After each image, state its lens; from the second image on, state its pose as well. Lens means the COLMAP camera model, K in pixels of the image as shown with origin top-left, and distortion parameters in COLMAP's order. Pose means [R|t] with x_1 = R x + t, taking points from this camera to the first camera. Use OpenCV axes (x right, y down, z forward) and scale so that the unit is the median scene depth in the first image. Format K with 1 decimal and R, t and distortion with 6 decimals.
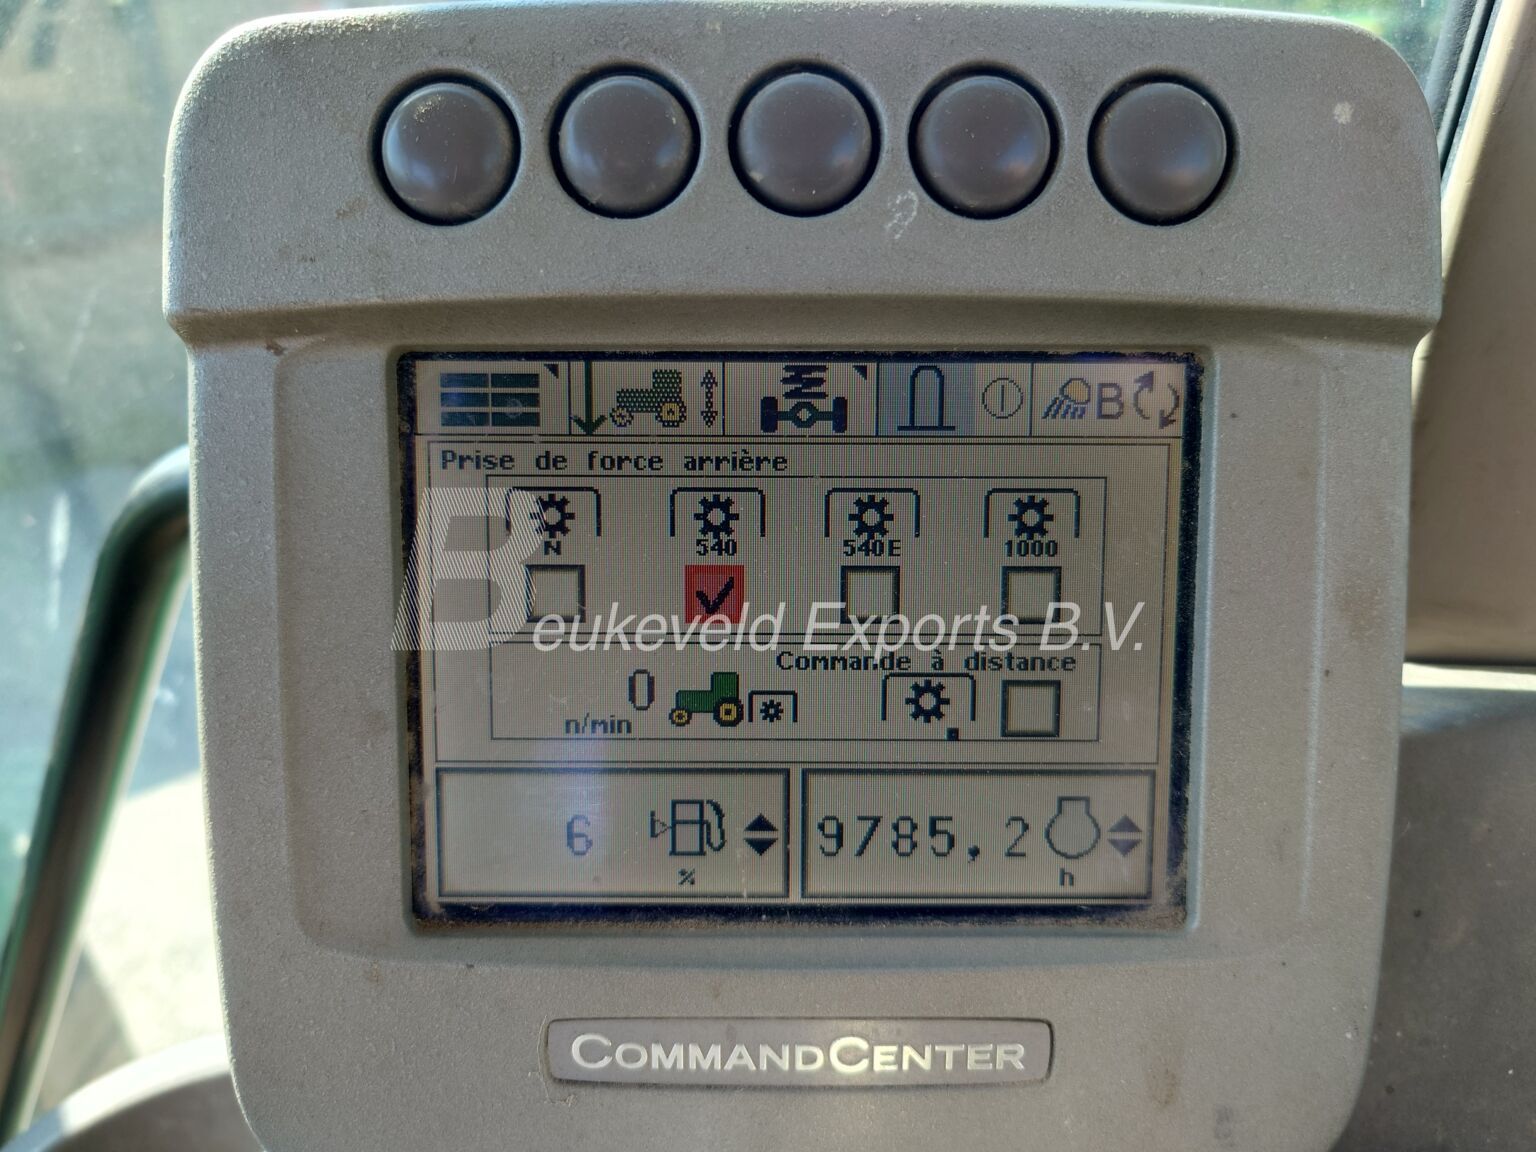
lens RADIAL K [[1132.2, 0, 764.3], [0, 1132.2, 576.2], [0, 0, 1]] dist [-0.009678, 0.017251]
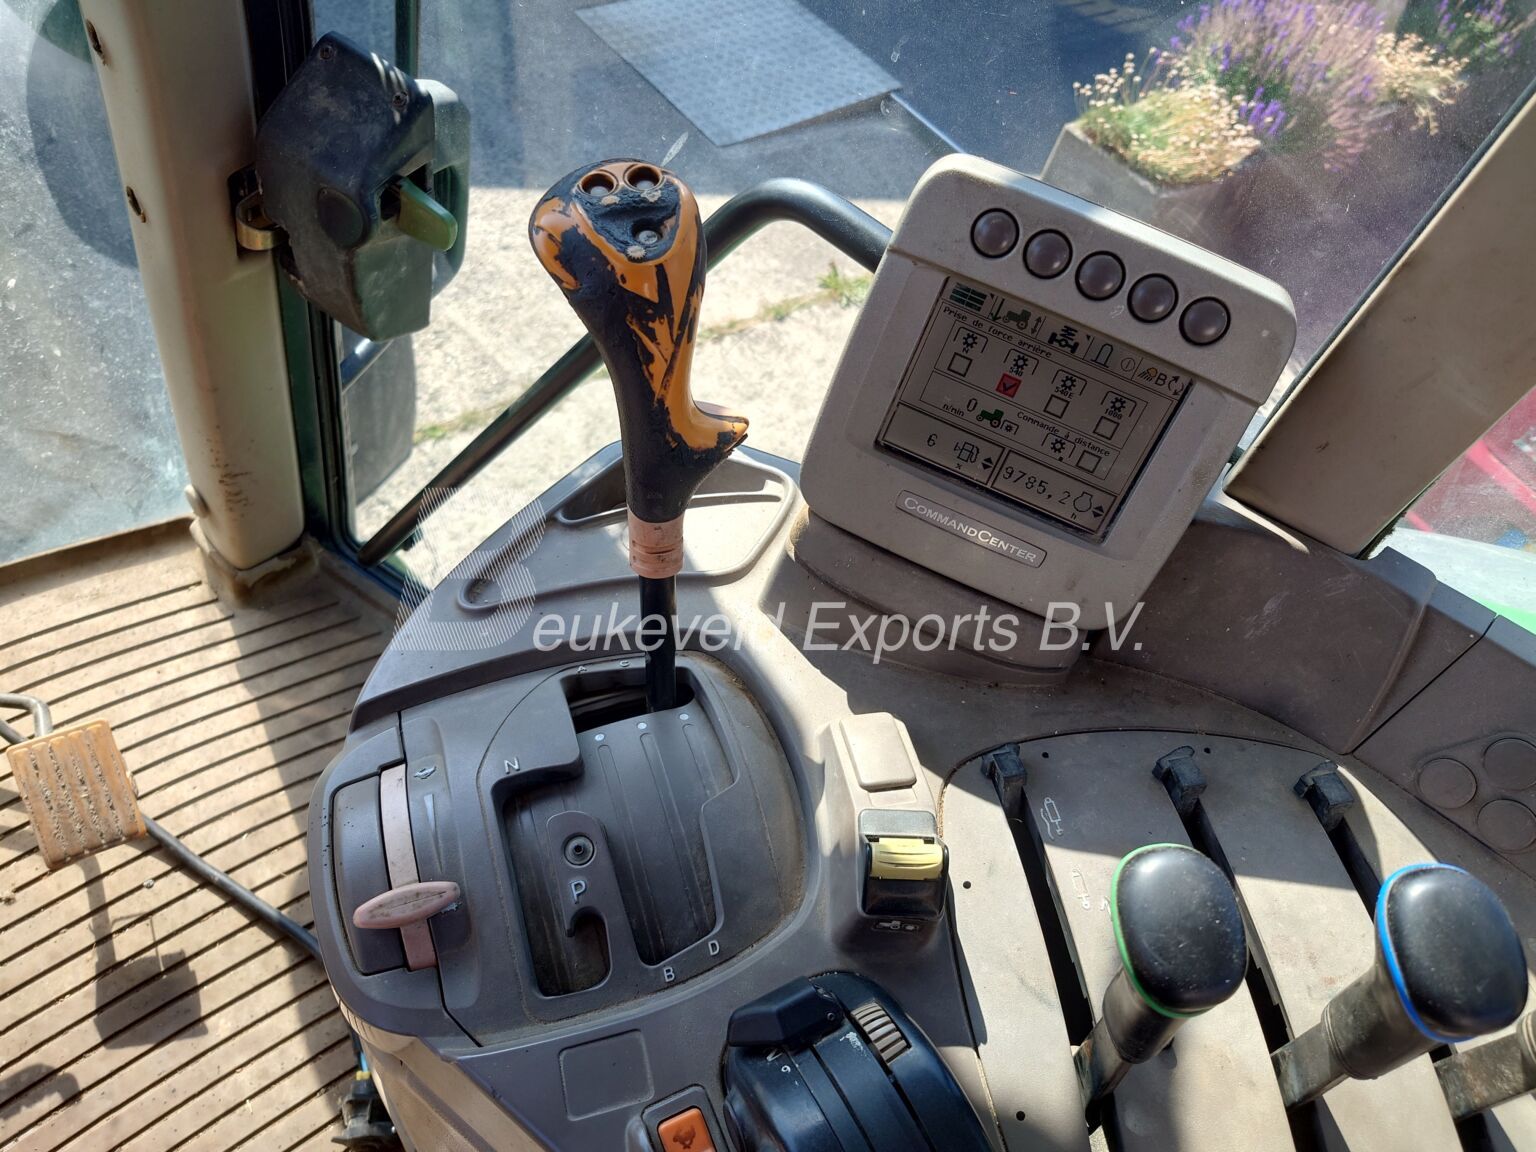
lens RADIAL K [[1132.2, 0, 755.6], [0, 1132.2, 591.6], [0, 0, 1]] dist [-0.009678, 0.017251]
pose [[0.913530, 0.404006, -0.047353, -0.295930], [-0.357317, 0.852640, 0.381222, -0.425826], [0.194391, -0.331338, 0.923270, -2.098239]]
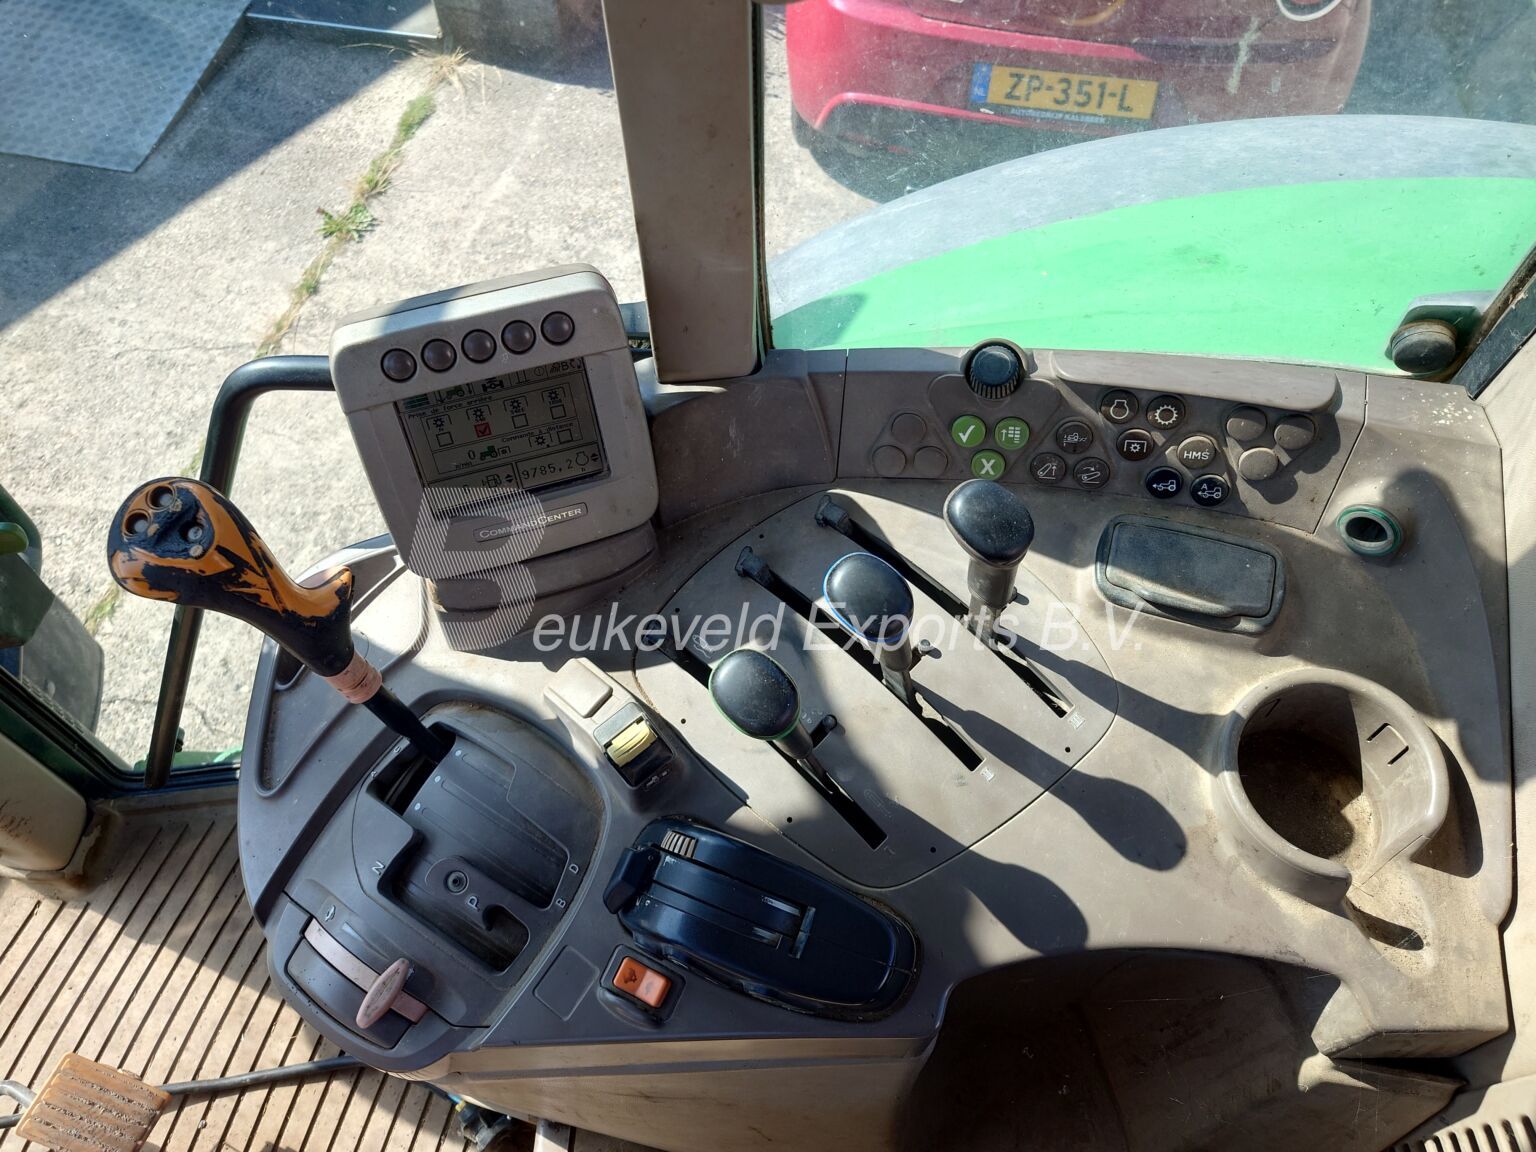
lens RADIAL K [[1132.2, 0, 756.9], [0, 1132.2, 578.2], [0, 0, 1]] dist [-0.009678, 0.017251]
pose [[0.950808, -0.265146, 0.160194, 0.102570], [0.156311, 0.857096, 0.490869, -1.400940], [-0.267454, -0.441682, 0.856379, -3.063909]]
